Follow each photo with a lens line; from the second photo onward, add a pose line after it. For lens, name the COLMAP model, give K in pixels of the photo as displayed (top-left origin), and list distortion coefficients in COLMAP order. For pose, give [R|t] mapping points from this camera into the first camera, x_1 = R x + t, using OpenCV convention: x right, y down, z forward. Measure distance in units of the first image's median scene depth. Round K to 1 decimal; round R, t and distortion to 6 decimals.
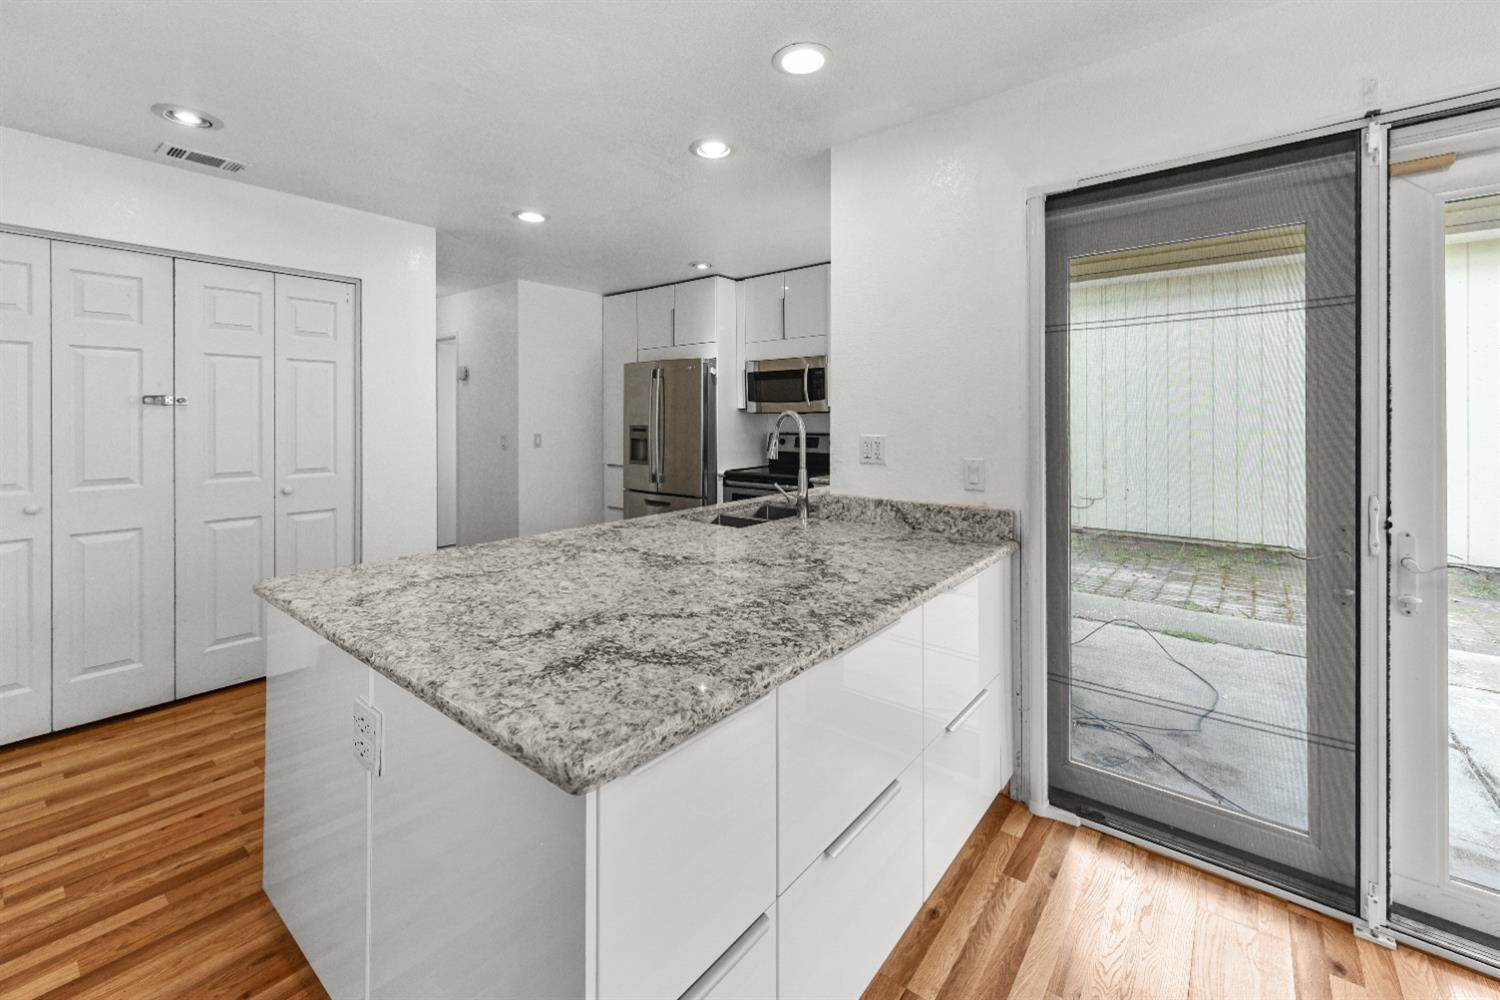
lens RADIAL K [[621.8, 0, 750.5], [0, 621.8, 419.0], [0, 0, 1]] dist [0.004505, -0.000031]
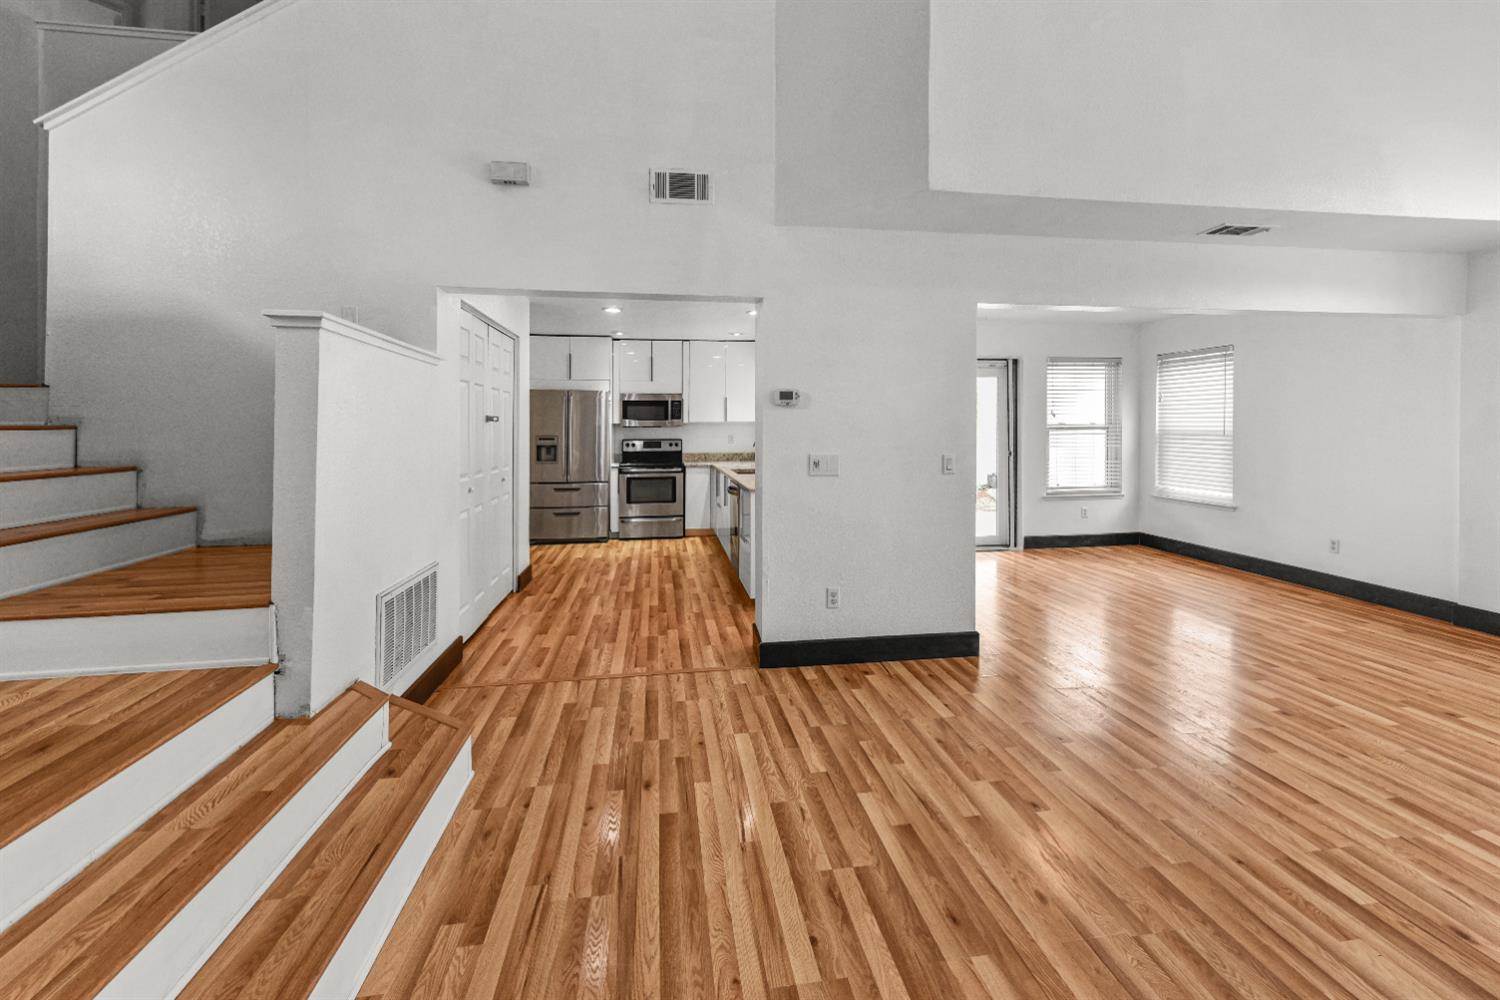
lens RADIAL K [[621.8, 0, 757.6], [0, 621.8, 418.8], [0, 0, 1]] dist [0.004505, -0.000031]
pose [[0.674843, 0.010161, 0.737891, -1.824403], [0.006268, 0.999790, -0.019501, 0.006010], [-0.737934, 0.017785, 0.674638, -0.585311]]
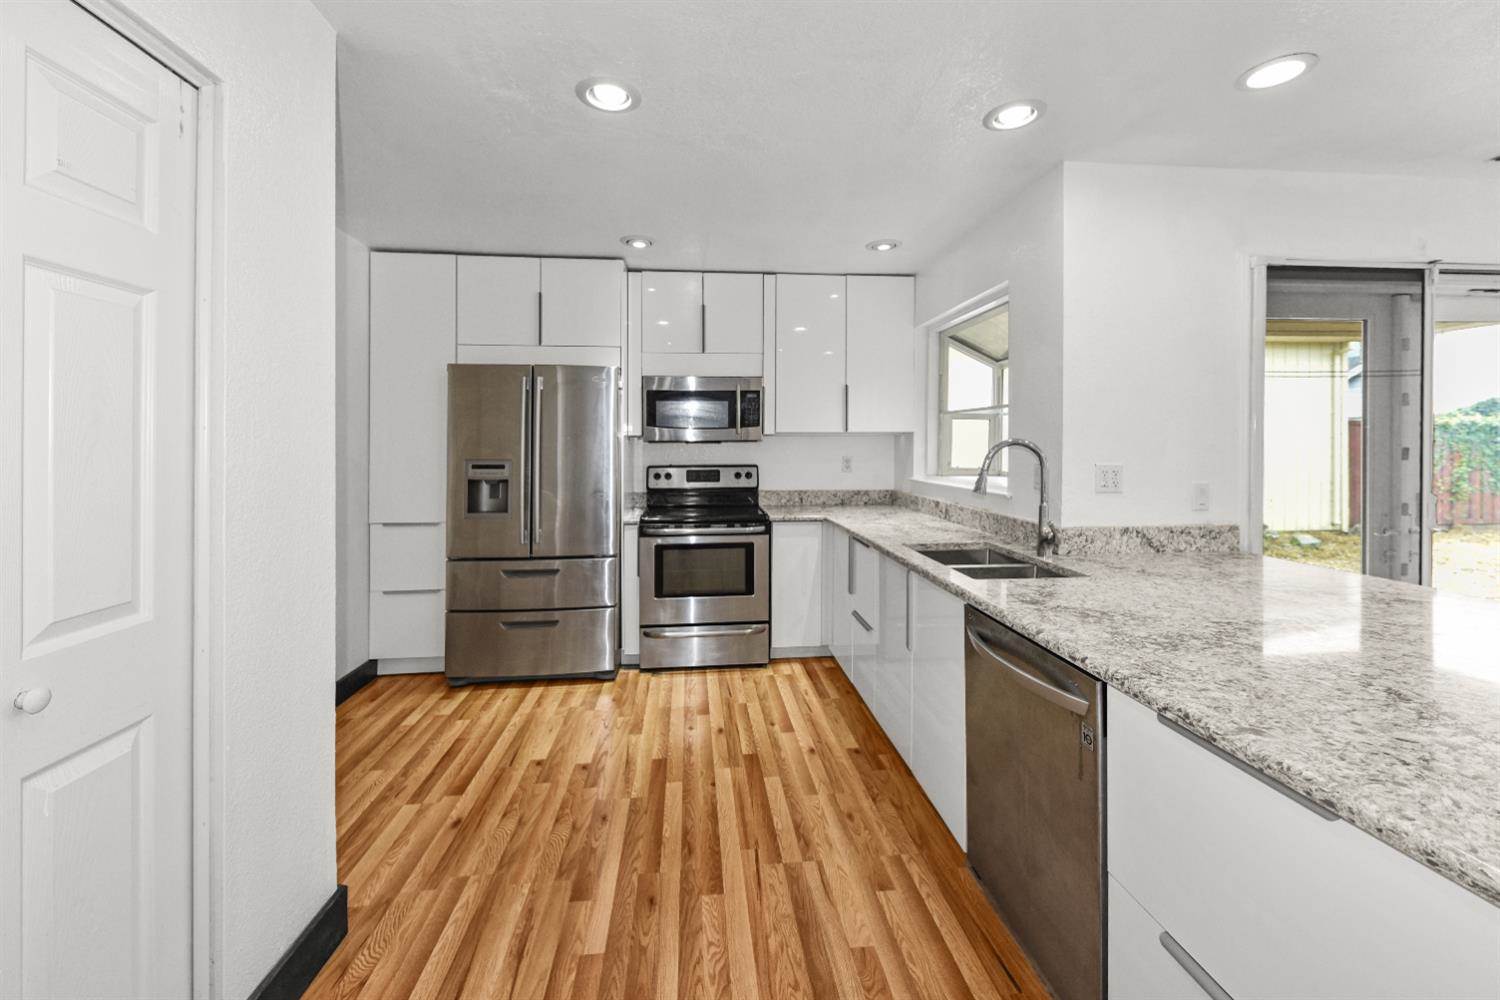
lens RADIAL K [[602.8, 0, 754.4], [0, 602.8, 448.4], [0, 0, 1]] dist [0.001744, -0.002002]
pose [[0.712763, -0.006868, 0.701372, -0.882619], [0.005376, 0.999976, 0.004329, -0.006265], [-0.701385, 0.000685, 0.712782, 0.703846]]
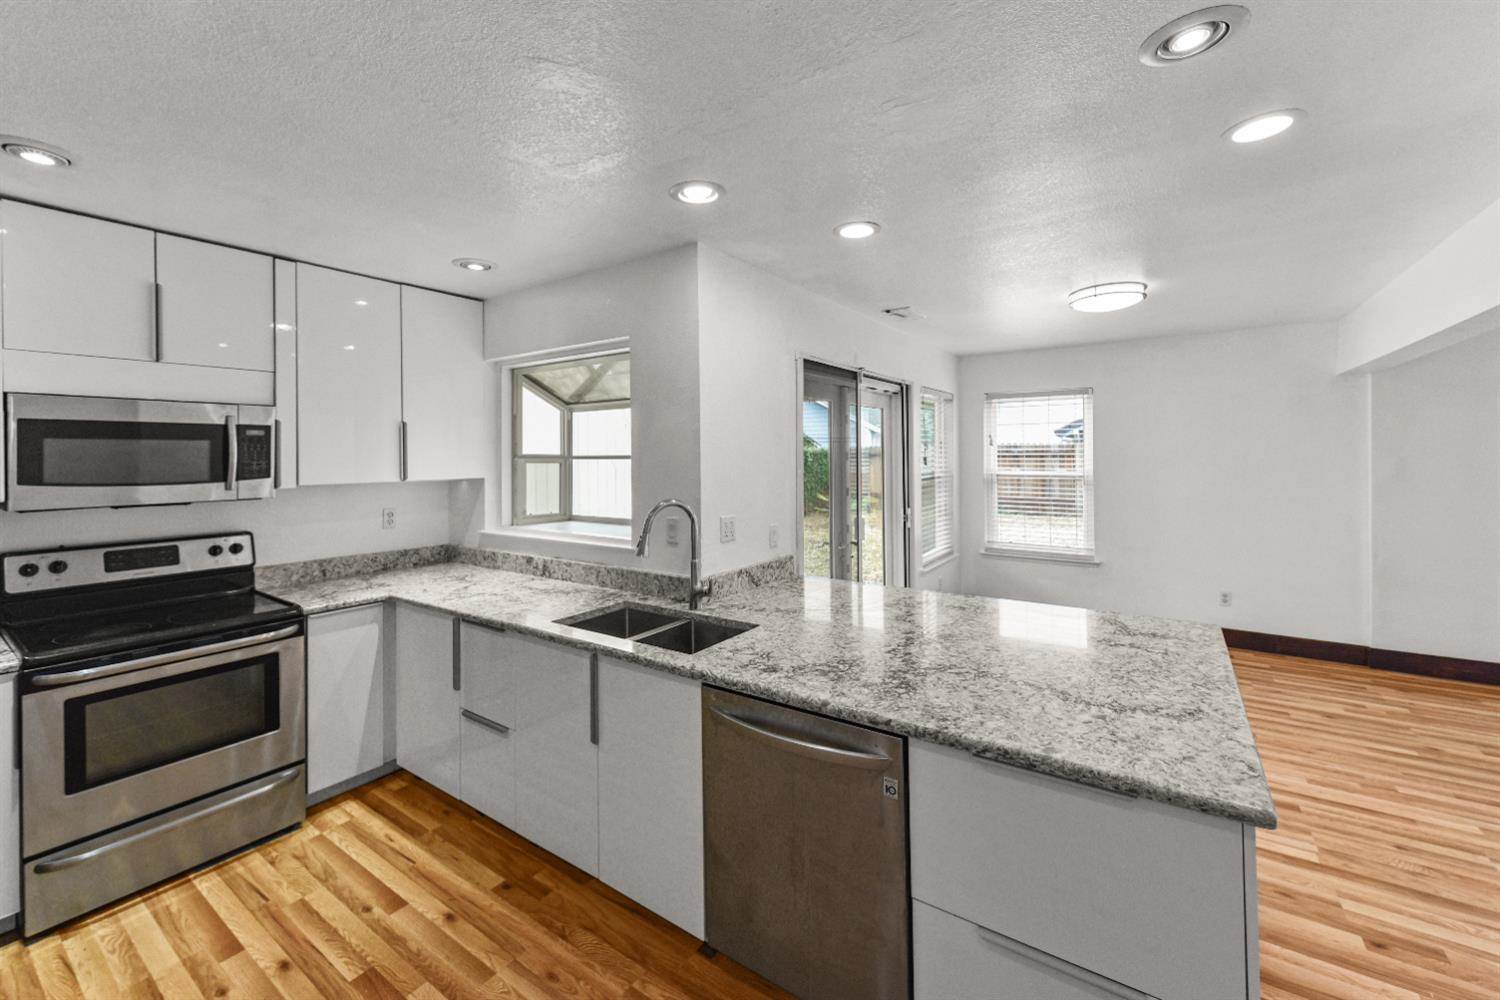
lens RADIAL K [[602.8, 0, 741.9], [0, 602.8, 458.1], [0, 0, 1]] dist [0.001744, -0.002002]
pose [[-0.067276, -0.002241, 0.997732, -0.903808], [0.013329, 0.999906, 0.003144, -0.083366], [-0.997645, 0.013510, -0.067239, 1.040067]]
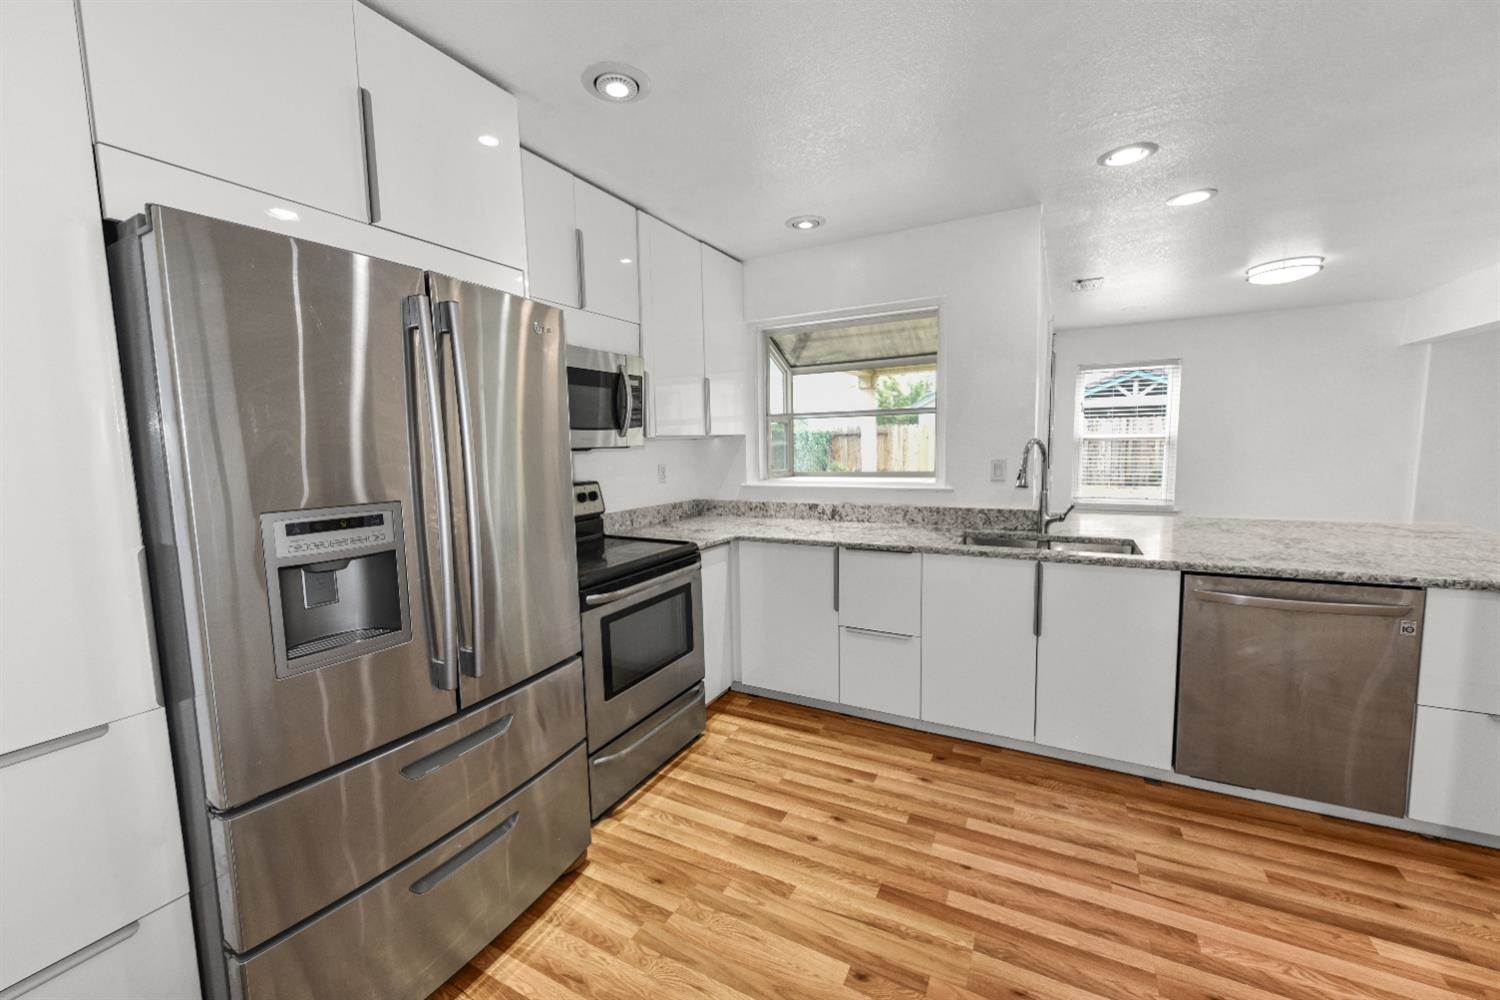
lens RADIAL K [[583.5, 0, 739.4], [0, 583.5, 506.9], [0, 0, 1]] dist [0.003119, -0.000731]
pose [[-0.175463, -0.103789, 0.979000, -0.900393], [0.026456, 0.993571, 0.110076, -0.022337], [-0.984130, 0.045215, -0.171589, 1.816423]]
